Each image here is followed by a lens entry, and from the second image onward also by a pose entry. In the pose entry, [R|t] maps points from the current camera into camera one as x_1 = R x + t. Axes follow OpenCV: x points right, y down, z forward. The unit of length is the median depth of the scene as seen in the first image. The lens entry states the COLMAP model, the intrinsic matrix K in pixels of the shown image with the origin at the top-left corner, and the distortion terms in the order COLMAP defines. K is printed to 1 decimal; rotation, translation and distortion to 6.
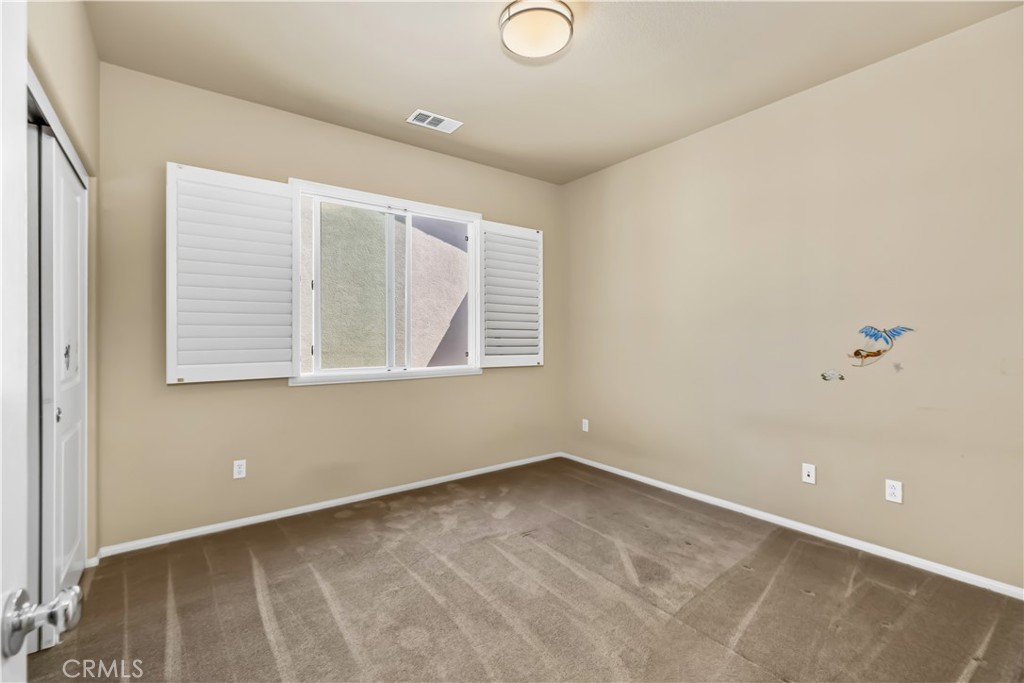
lens RADIAL K [[463.2, 0, 511.1], [0, 463.2, 337.7], [0, 0, 1]] dist [0.009842, -0.002184]
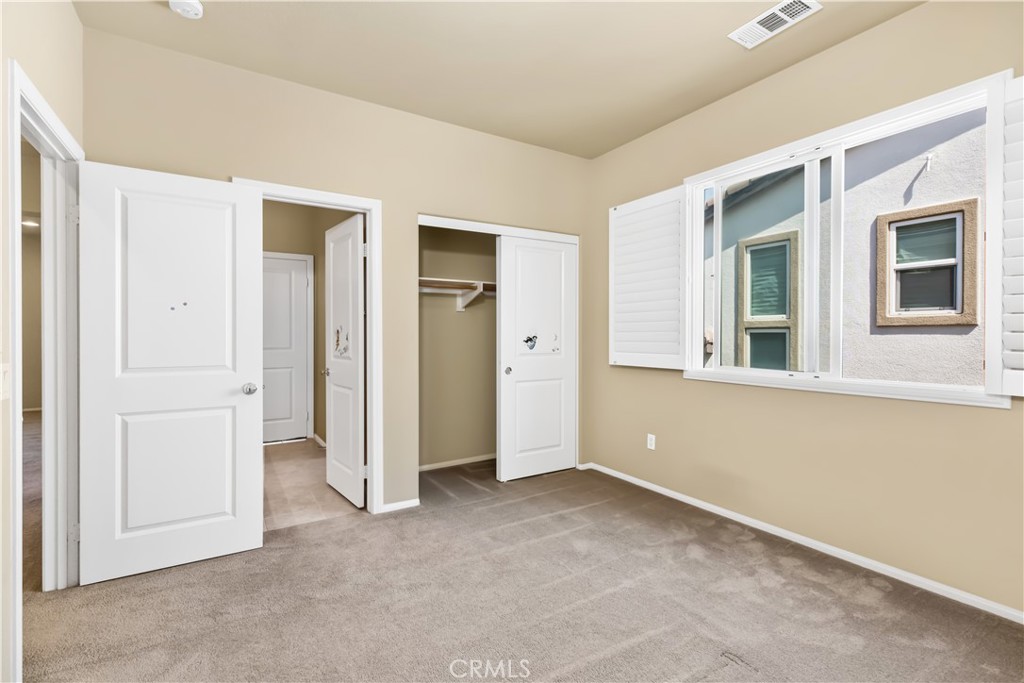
lens RADIAL K [[463.2, 0, 510.0], [0, 463.2, 338.3], [0, 0, 1]] dist [0.009842, -0.002184]
pose [[-0.090174, 0.008886, -0.995886, 0.636531], [-0.000791, 0.999959, 0.008994, 0.005200], [0.995926, 0.001599, -0.090164, 0.745310]]
